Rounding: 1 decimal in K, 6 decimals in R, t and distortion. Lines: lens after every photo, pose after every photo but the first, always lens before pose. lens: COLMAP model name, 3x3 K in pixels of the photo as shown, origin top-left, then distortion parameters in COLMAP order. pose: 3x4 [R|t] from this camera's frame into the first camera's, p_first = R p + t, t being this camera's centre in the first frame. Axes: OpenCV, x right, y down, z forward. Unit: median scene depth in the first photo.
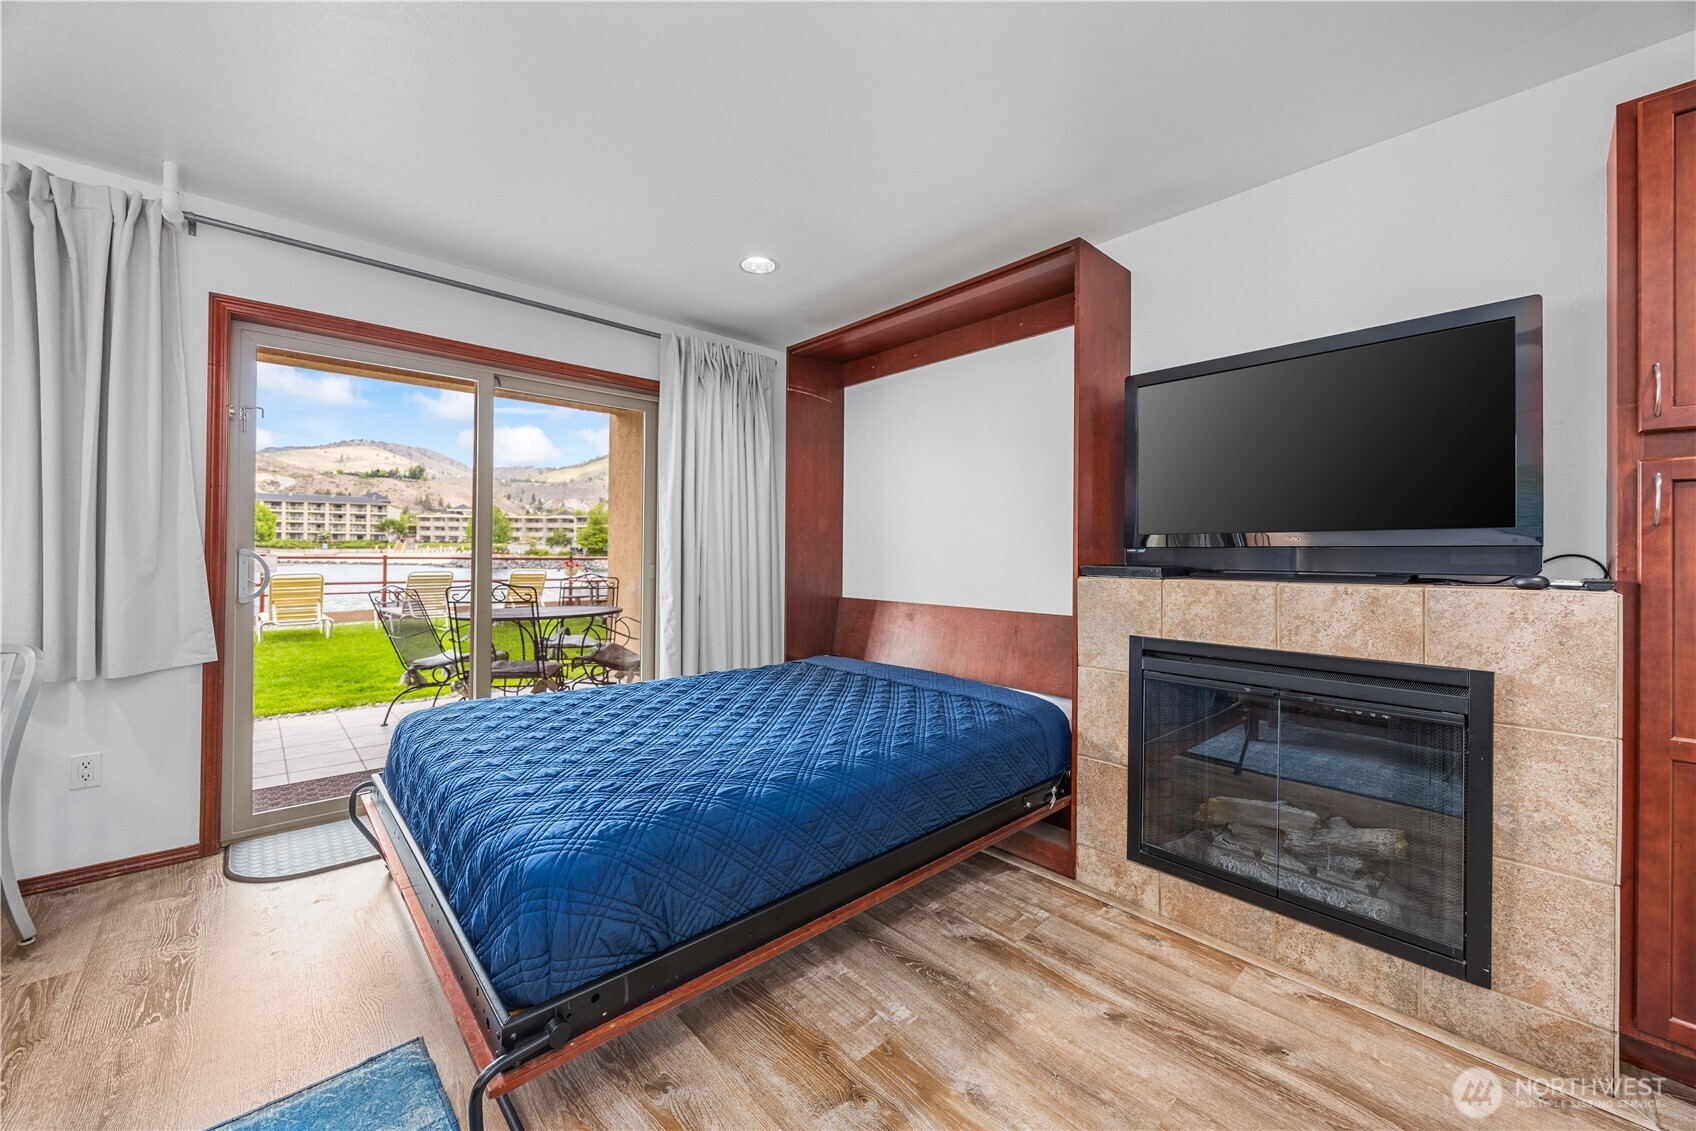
lens RADIAL K [[643.3, 0, 840.3], [0, 643.3, 551.8], [0, 0, 1]] dist [-0.003872, -0.000195]
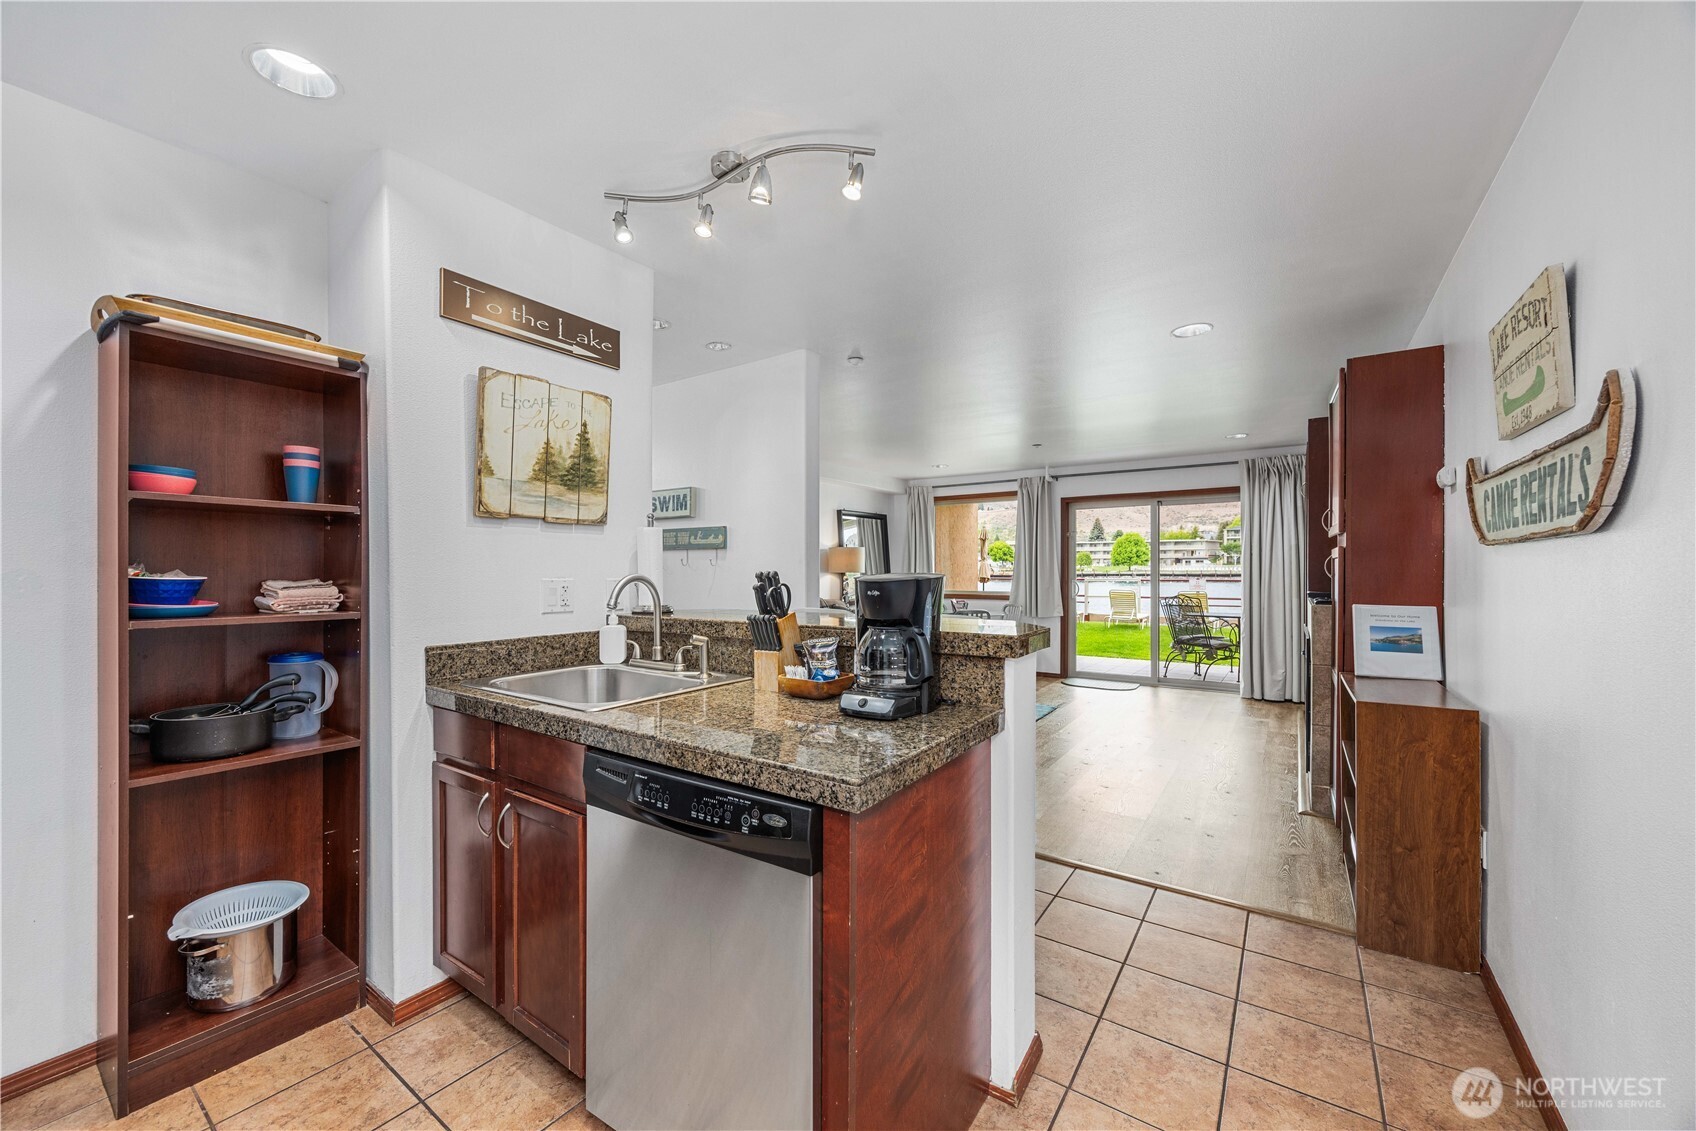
lens RADIAL K [[653.7, 0, 842.0], [0, 653.7, 573.5], [0, 0, 1]] dist [-0.001261, -0.000245]
pose [[0.219621, -0.006125, -0.975566, 1.876630], [0.007970, 0.999958, -0.004484, -0.031681], [0.975553, -0.006790, 0.219661, -0.741311]]
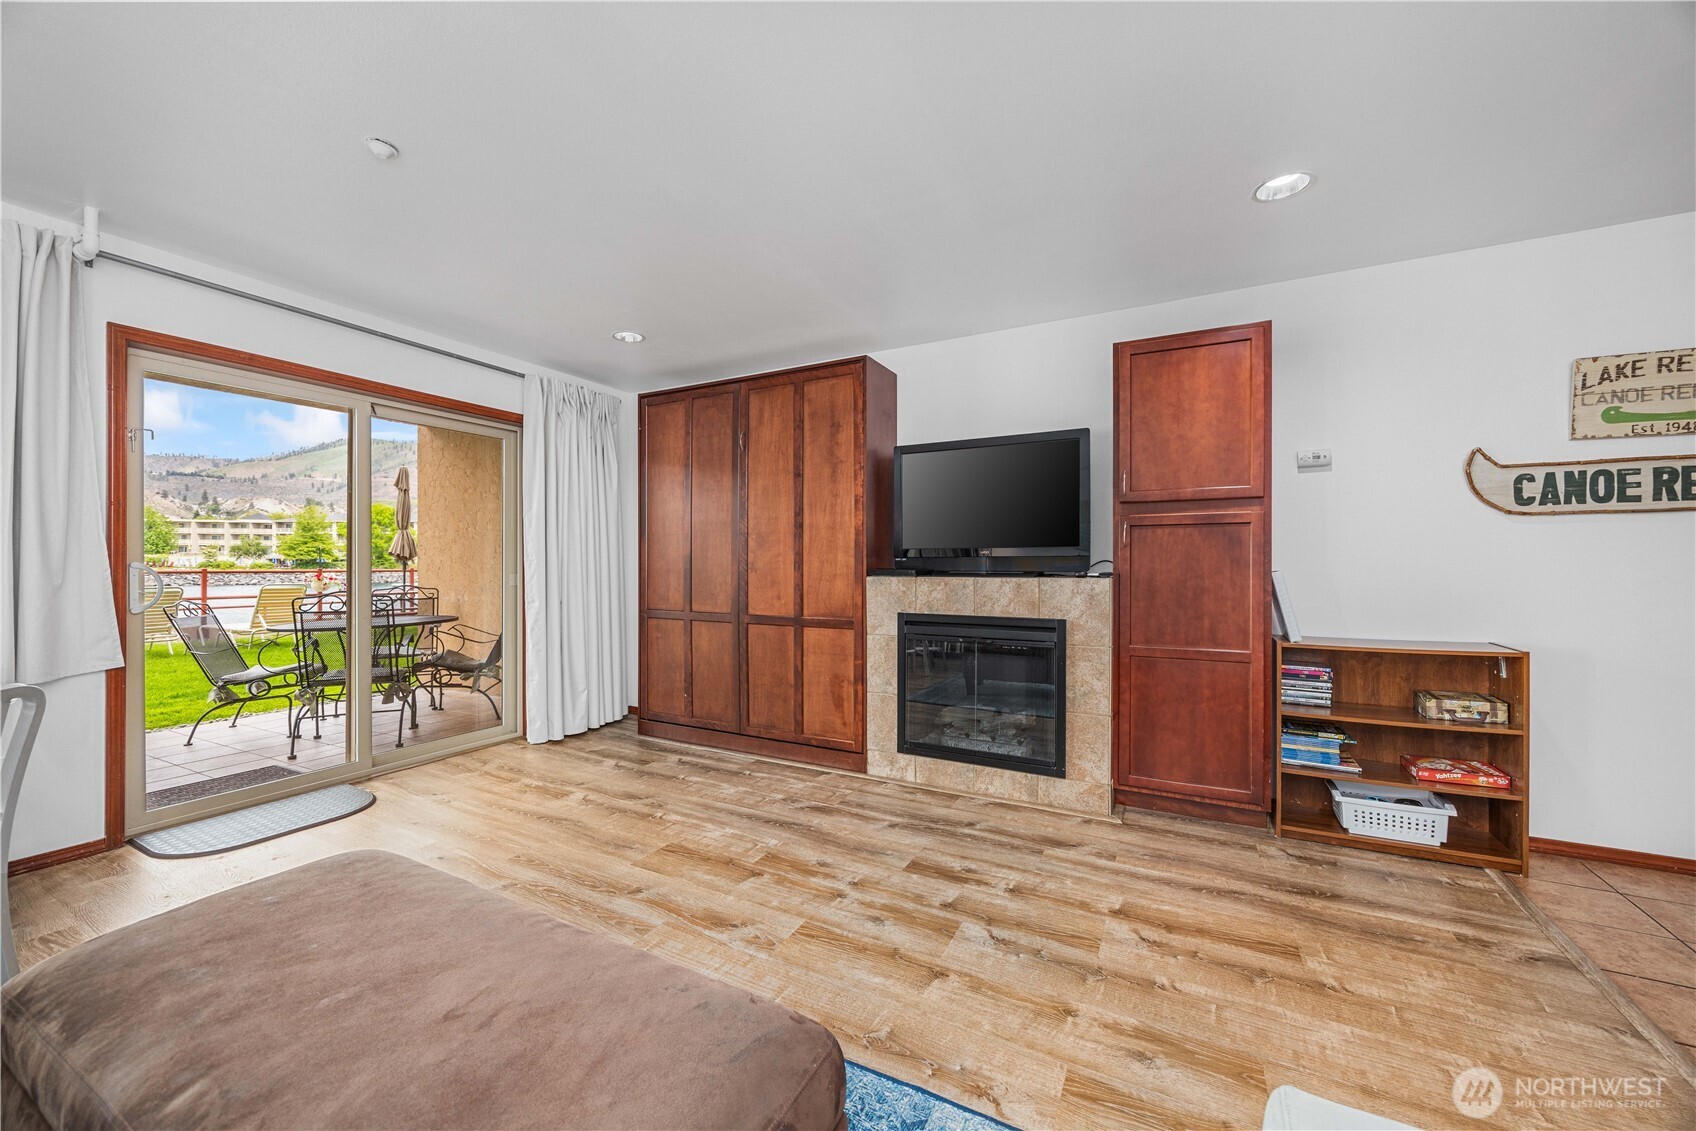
lens RADIAL K [[637.7, 0, 841.4], [0, 637.7, 567.1], [0, 0, 1]] dist [-0.002583, -0.000728]
pose [[0.942489, -0.009189, 0.334112, -0.189655], [0.006031, 0.999927, 0.010486, -0.000296], [-0.334184, -0.007867, 0.942475, -0.401330]]
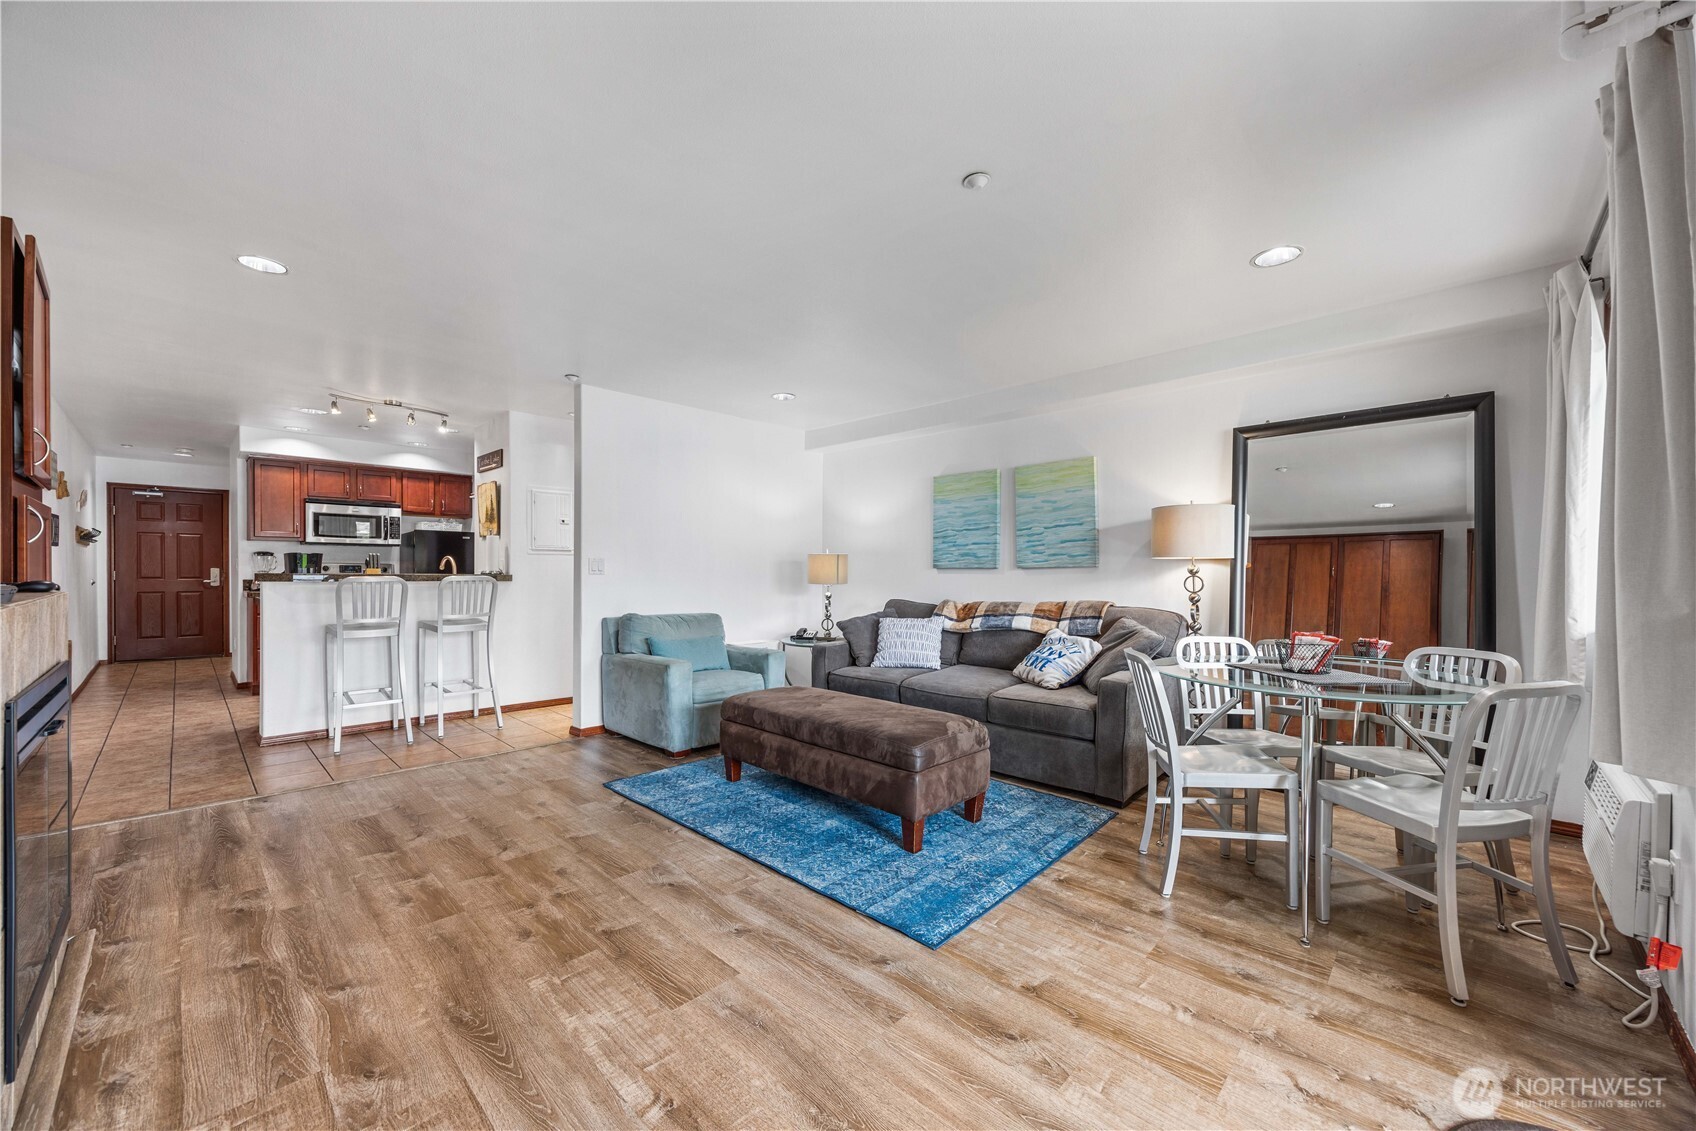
lens RADIAL K [[648.0, 0, 833.1], [0, 648.0, 571.8], [0, 0, 1]] dist [-0.001720, -0.000164]
pose [[-0.998642, -0.016293, -0.049477, -0.236697], [-0.016044, 0.999857, -0.005423, 0.005428], [0.049558, -0.004622, -0.998761, 1.459567]]
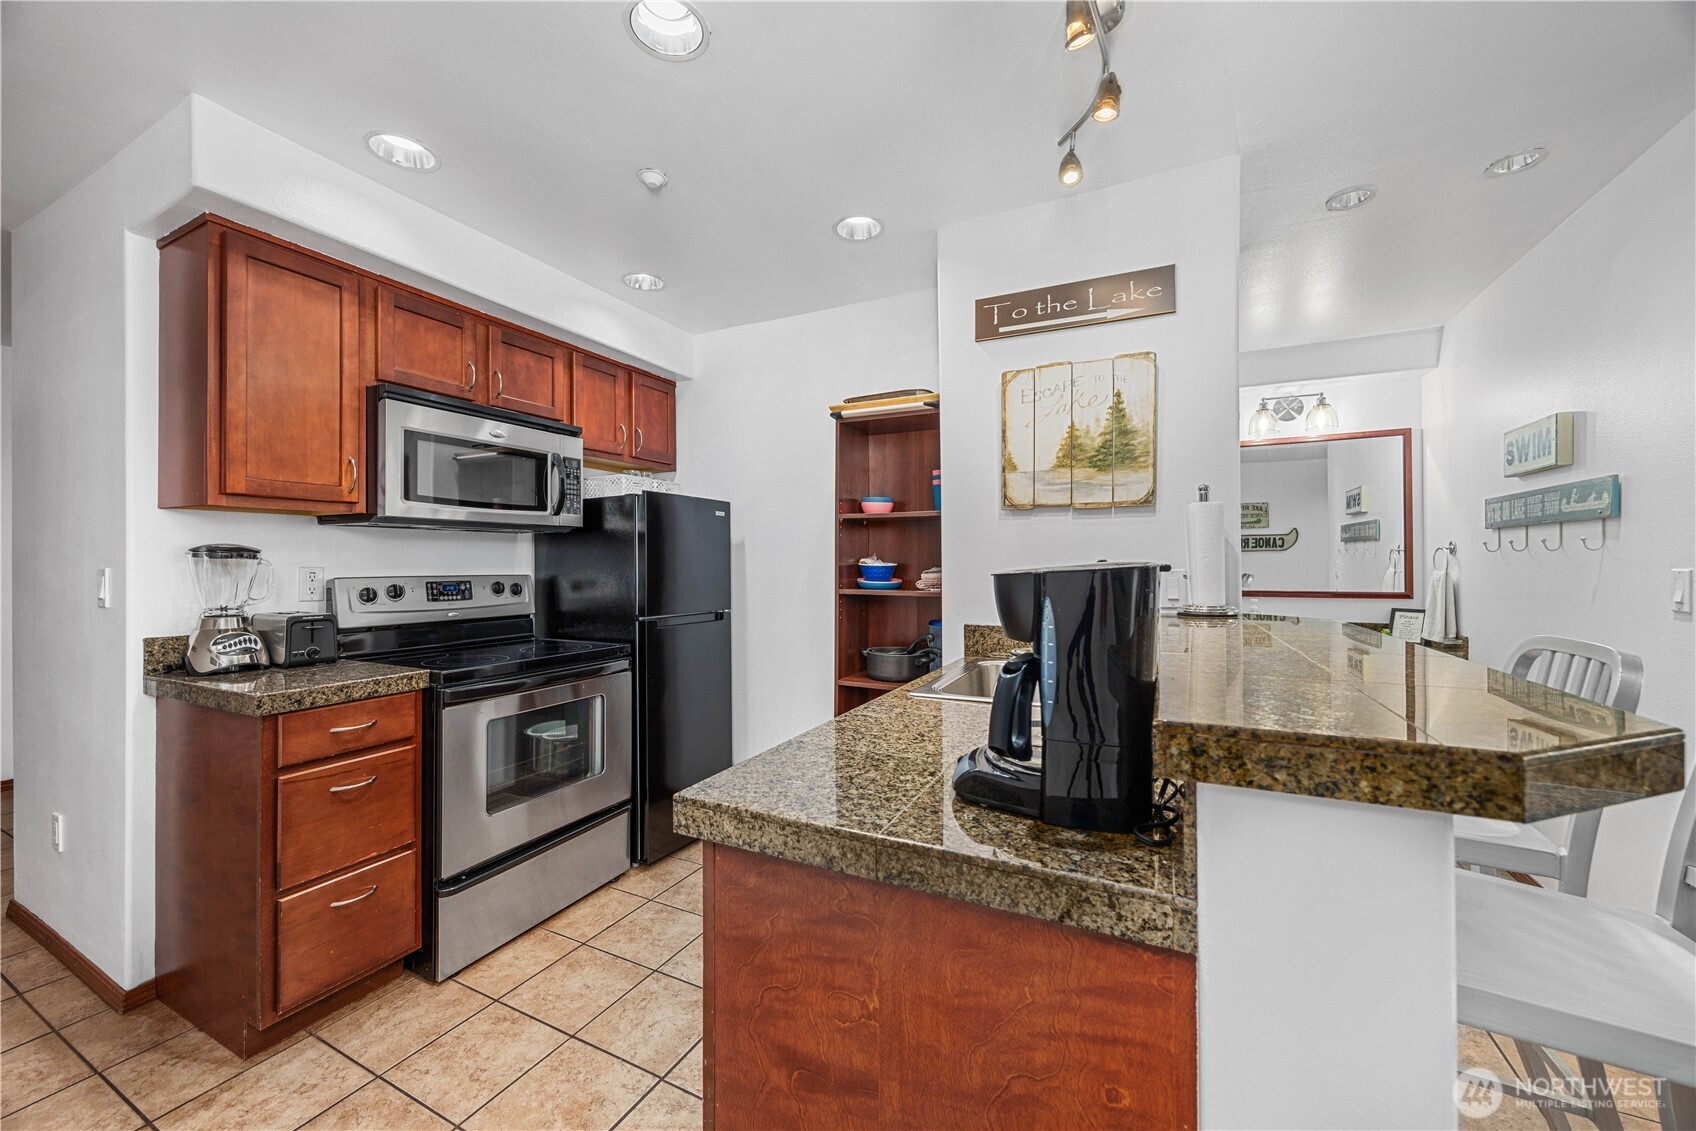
lens RADIAL K [[650.6, 0, 826.2], [0, 650.6, 558.5], [0, 0, 1]] dist [-0.000054, -0.000009]
pose [[-0.938862, -0.011025, -0.344118, 1.476507], [-0.007108, 0.999895, -0.012644, -0.031549], [0.344221, -0.009425, -0.938841, -0.206274]]
